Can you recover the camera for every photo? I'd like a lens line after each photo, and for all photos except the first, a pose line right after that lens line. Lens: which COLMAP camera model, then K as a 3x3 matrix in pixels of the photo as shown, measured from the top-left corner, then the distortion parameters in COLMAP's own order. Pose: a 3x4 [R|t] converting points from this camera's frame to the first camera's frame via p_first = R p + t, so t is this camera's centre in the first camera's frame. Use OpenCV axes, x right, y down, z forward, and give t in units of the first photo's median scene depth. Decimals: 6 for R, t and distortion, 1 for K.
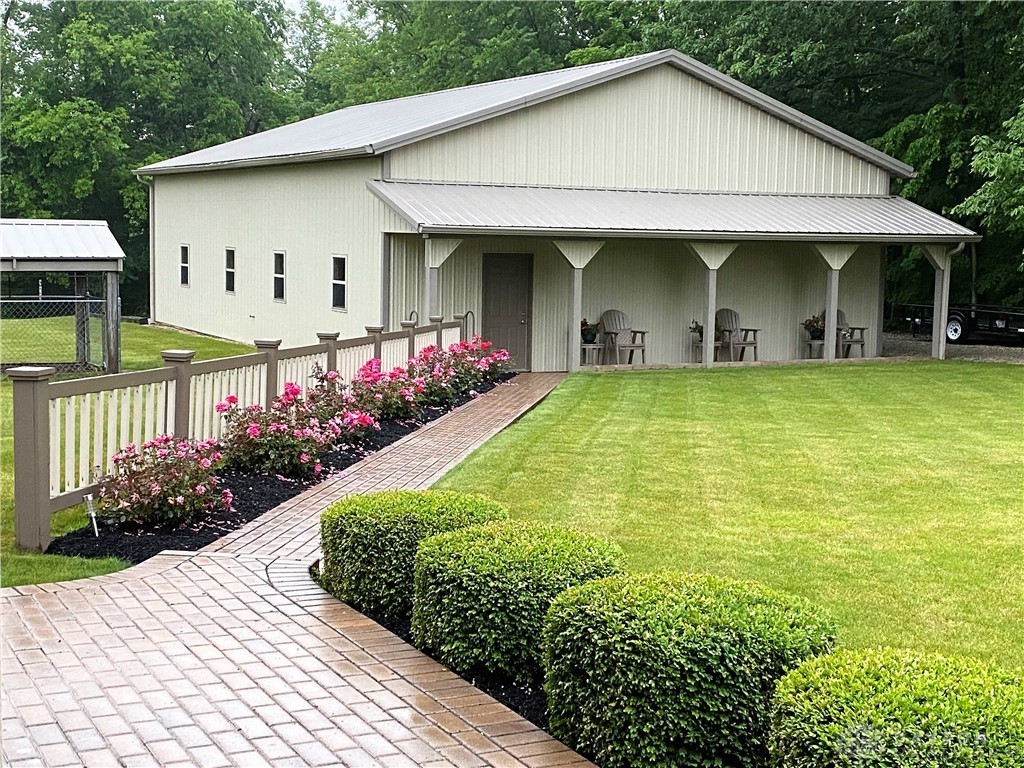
lens RADIAL K [[1501.3, 0, 512.0], [0, 1501.3, 384.0], [0, 0, 1]] dist [0.087531, -0.045449]
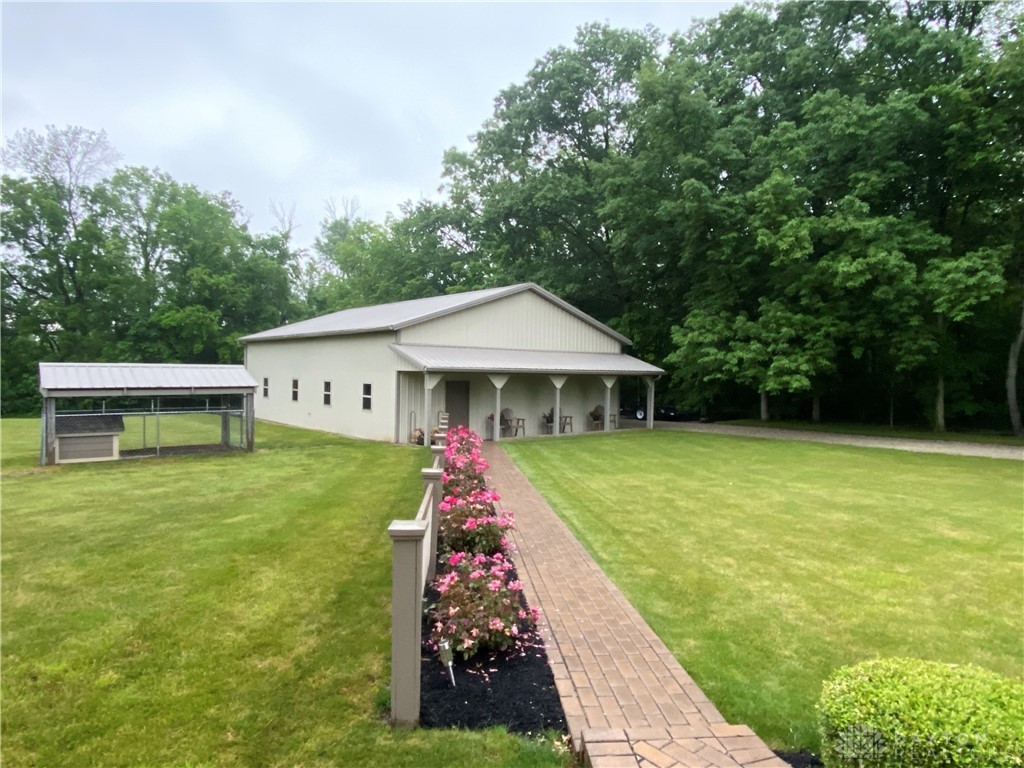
lens RADIAL K [[604.3, 0, 512.0], [0, 604.3, 384.0], [0, 0, 1]] dist [0.002373, 0.000144]
pose [[0.971373, -0.007141, 0.237453, -0.108883], [0.024919, 0.997097, -0.071952, -0.022149], [-0.236250, 0.075810, 0.968731, 0.197262]]
